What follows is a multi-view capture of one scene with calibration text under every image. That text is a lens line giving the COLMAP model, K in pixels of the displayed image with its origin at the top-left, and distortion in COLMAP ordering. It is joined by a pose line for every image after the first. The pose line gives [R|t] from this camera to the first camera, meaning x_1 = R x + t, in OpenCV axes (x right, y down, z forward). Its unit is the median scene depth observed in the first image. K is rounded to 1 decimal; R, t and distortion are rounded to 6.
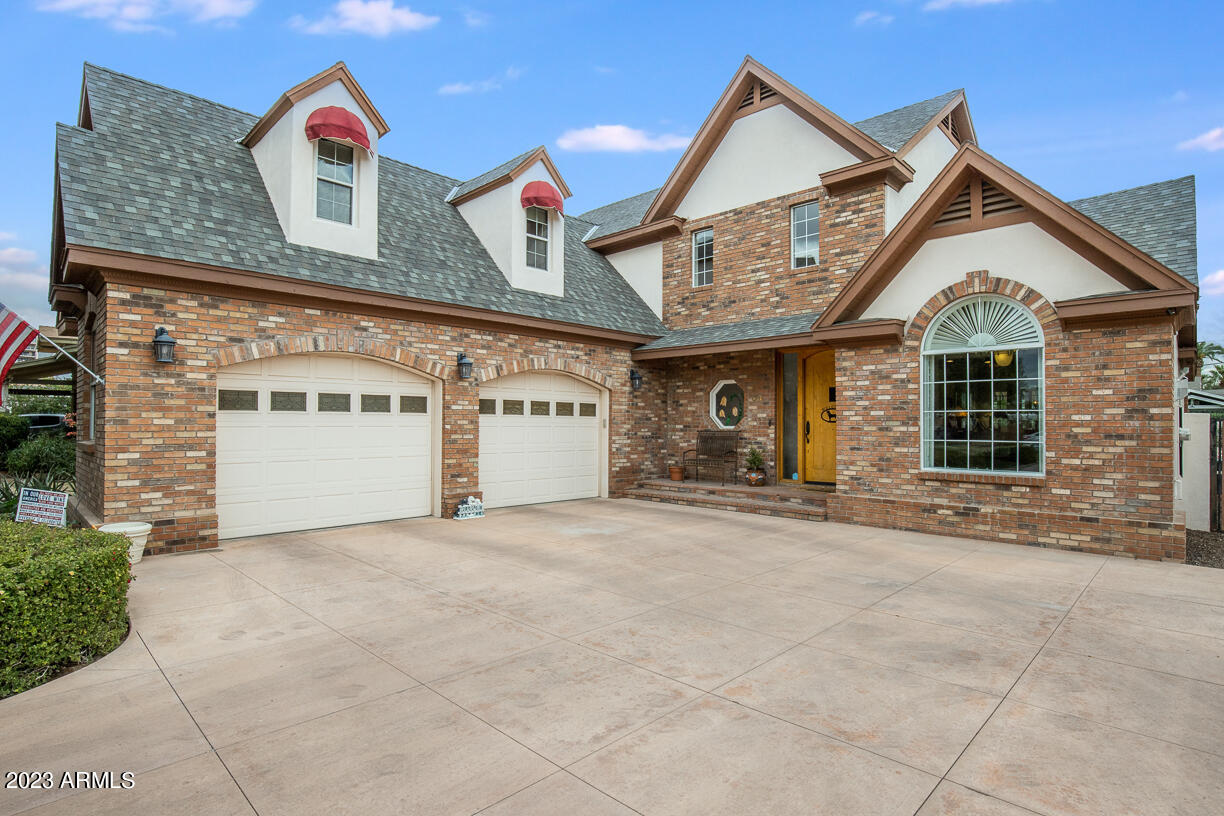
lens RADIAL K [[620.0, 0, 613.0], [0, 620.0, 409.1], [0, 0, 1]] dist [-0.021984, 0.000533]
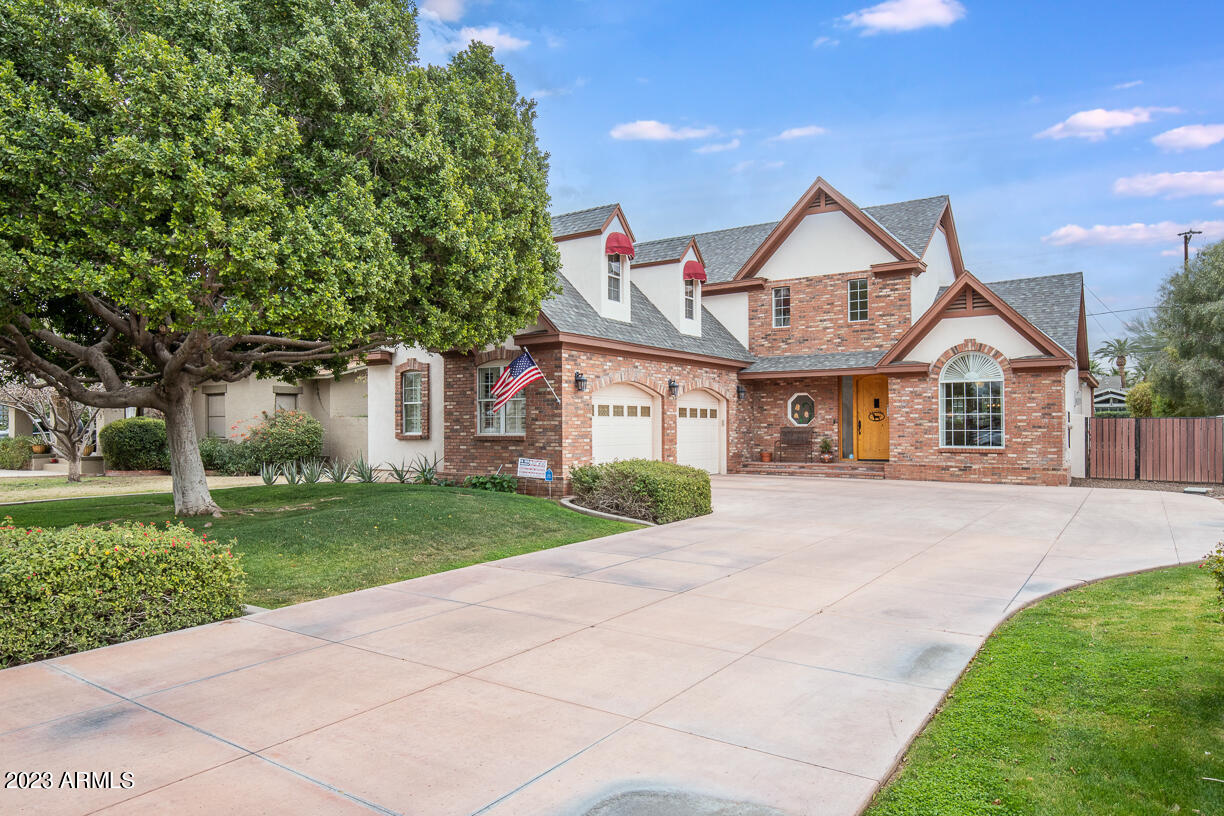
lens RADIAL K [[771.7, 0, 612.0], [0, 771.7, 408.0], [0, 0, 1]] dist [-0.002770, -0.001814]
pose [[0.985077, -0.003381, 0.172083, -0.747414], [0.003368, 0.999994, 0.000367, -0.017441], [-0.172084, 0.000218, 0.985082, -0.947598]]
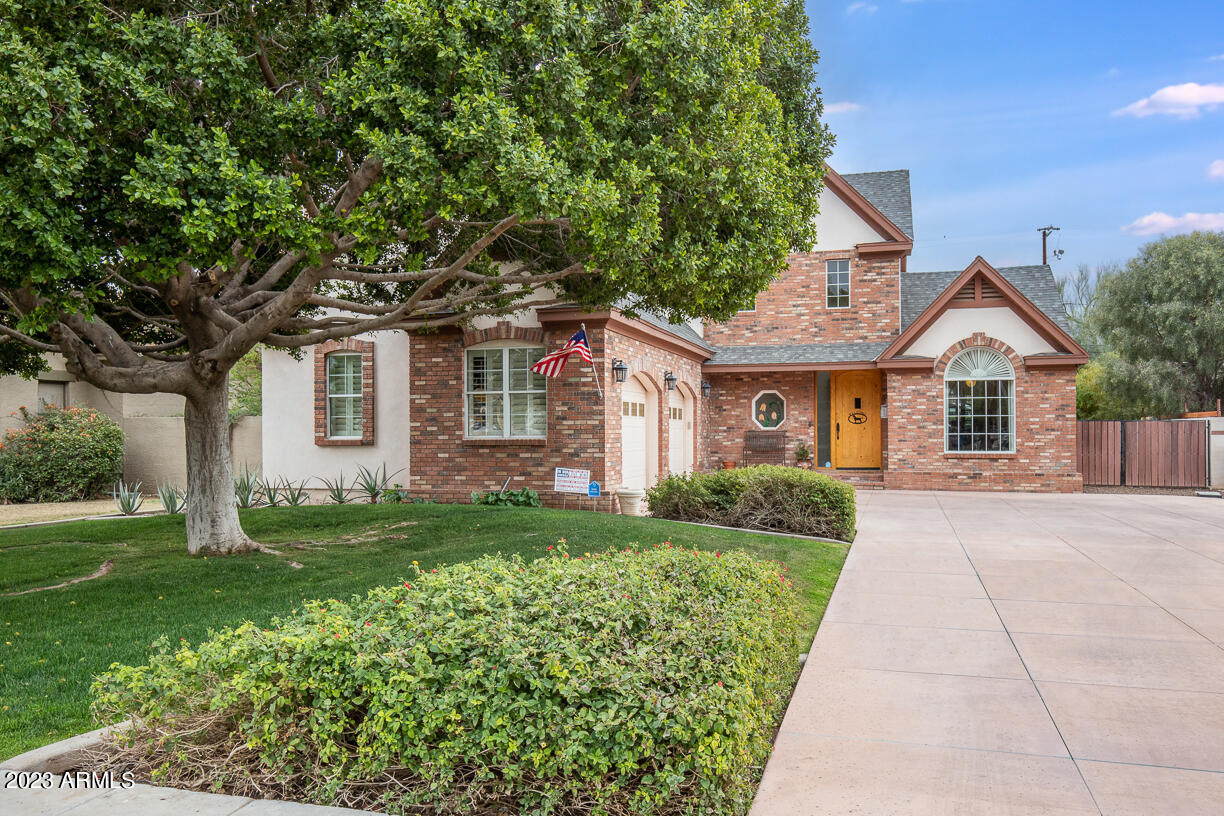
lens RADIAL K [[973.8, 0, 610.8], [0, 973.8, 413.4], [0, 0, 1]] dist [0.013170, 0.004126]
pose [[0.882619, 0.002866, 0.470081, -1.322284], [-0.004092, 0.999990, 0.001586, -0.003153], [-0.470072, -0.003323, 0.882622, -0.750808]]
